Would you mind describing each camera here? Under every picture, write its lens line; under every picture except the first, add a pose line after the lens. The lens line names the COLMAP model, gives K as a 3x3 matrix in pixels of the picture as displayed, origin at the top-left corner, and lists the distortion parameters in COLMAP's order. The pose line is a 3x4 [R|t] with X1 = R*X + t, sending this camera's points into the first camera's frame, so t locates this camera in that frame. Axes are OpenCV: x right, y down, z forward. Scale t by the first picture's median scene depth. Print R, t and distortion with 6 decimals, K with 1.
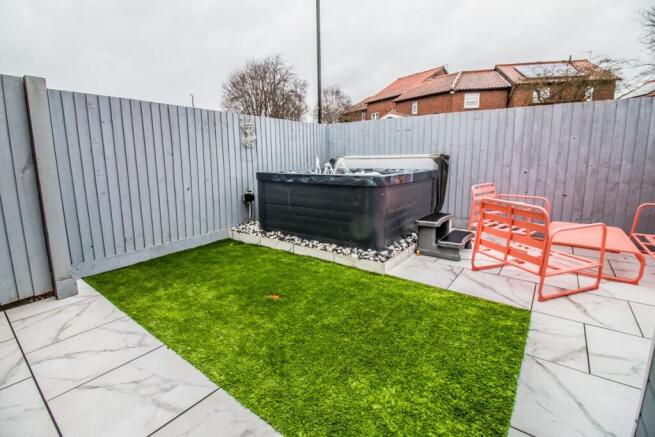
lens RADIAL K [[303.2, 0, 321.7], [0, 303.2, 215.8], [0, 0, 1]] dist [-0.017393, -0.001323]
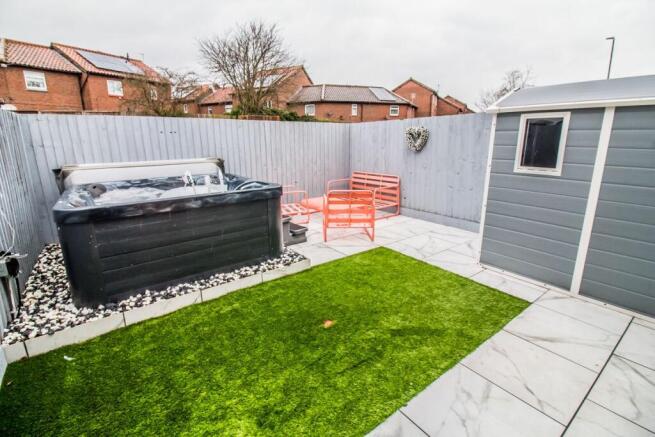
lens RADIAL K [[303.2, 0, 321.7], [0, 303.2, 215.8], [0, 0, 1]] dist [-0.017393, -0.001323]
pose [[0.267252, -0.224542, 0.937101, -0.628157], [0.190293, 0.965620, 0.177106, -0.150520], [-0.944651, 0.130992, 0.300792, 0.437153]]
